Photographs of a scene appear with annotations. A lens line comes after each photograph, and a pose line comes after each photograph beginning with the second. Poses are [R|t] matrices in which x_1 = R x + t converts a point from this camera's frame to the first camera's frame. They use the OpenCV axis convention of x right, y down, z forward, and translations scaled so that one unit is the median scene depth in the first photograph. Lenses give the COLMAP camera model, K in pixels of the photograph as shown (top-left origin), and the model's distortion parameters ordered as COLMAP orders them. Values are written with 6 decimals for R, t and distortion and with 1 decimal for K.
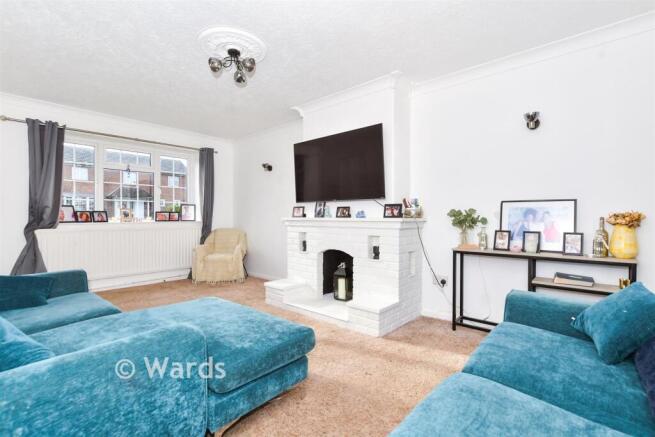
lens RADIAL K [[304.1, 0, 322.9], [0, 304.1, 219.4], [0, 0, 1]] dist [-0.010266, 0.000051]
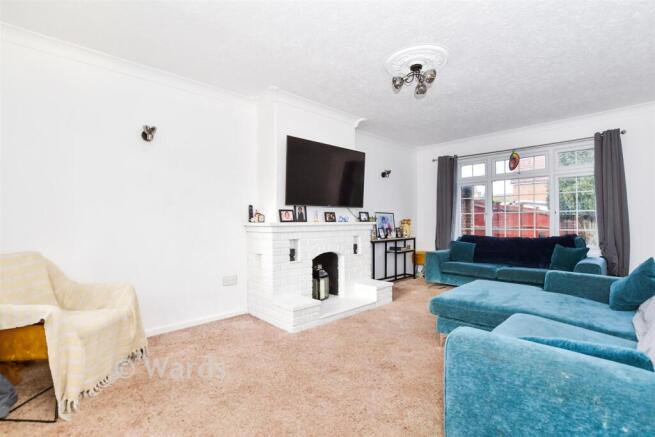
lens RADIAL K [[304.1, 0, 324.0], [0, 304.1, 217.9], [0, 0, 1]] dist [-0.010266, 0.000051]
pose [[0.071730, 0.012049, 0.997351, -1.026852], [0.015768, 0.999788, -0.013212, -0.006595], [-0.997299, 0.016674, 0.071524, 0.935344]]
